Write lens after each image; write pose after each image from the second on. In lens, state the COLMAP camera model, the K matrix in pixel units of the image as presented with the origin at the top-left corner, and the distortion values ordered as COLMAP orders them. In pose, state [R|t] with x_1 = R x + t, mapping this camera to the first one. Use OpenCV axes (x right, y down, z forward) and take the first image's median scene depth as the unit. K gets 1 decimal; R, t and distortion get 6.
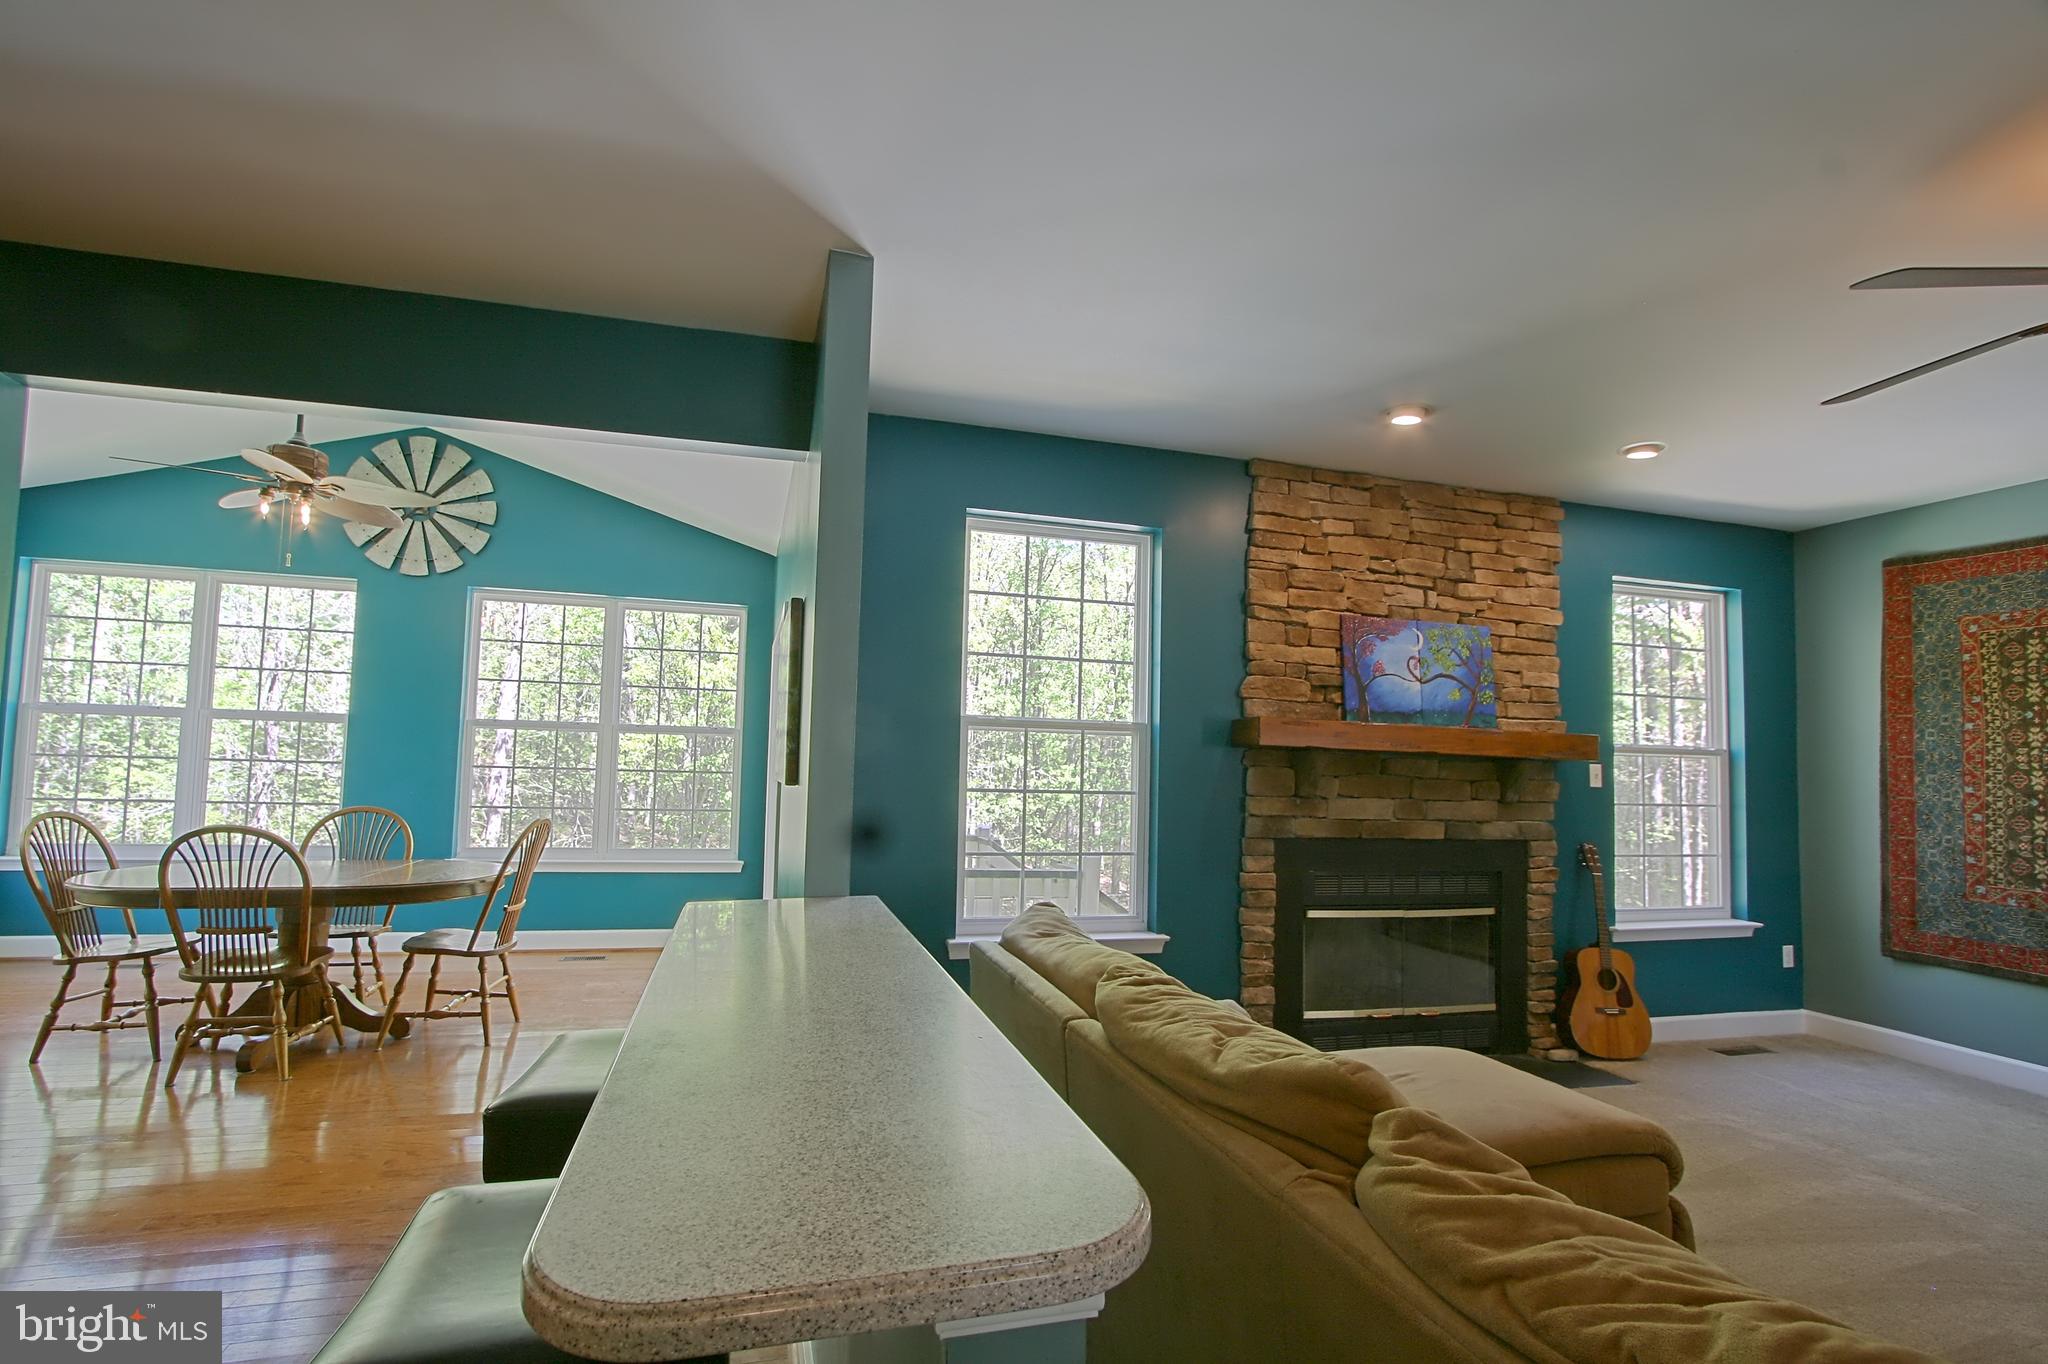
lens RADIAL K [[949.9, 0, 997.4], [0, 949.9, 707.2], [0, 0, 1]] dist [-0.024479, 0.006500]
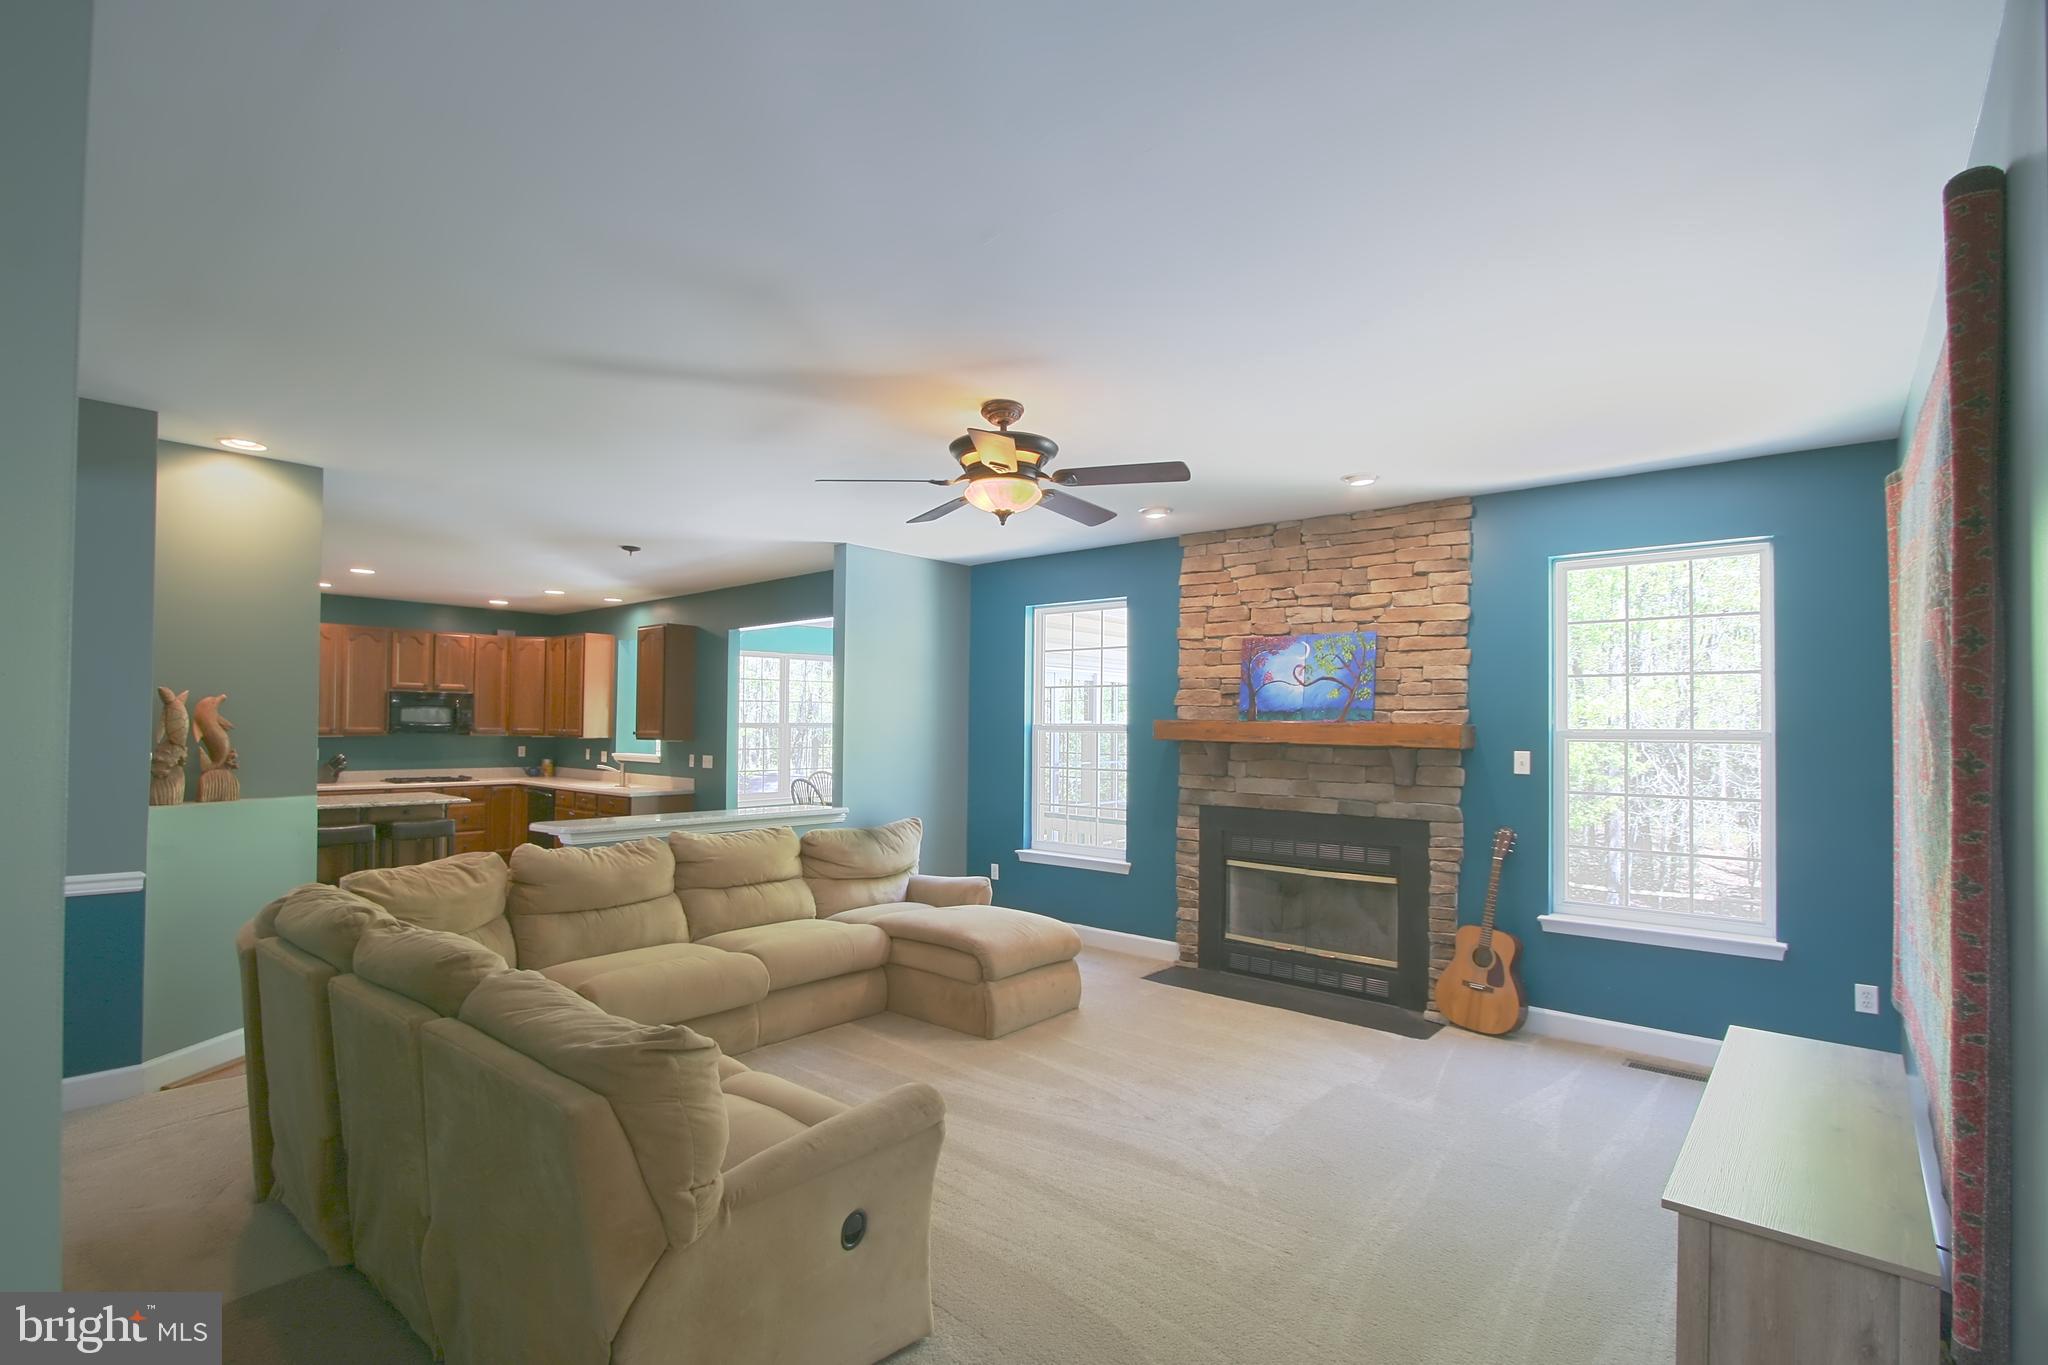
lens RADIAL K [[949.9, 0, 1004.7], [0, 949.9, 708.2], [0, 0, 1]] dist [-0.024479, 0.006500]
pose [[0.553243, -0.038557, -0.832127, 1.248645], [0.056985, 0.998340, -0.008373, -0.008446], [0.831068, -0.042786, 0.554522, -0.010908]]
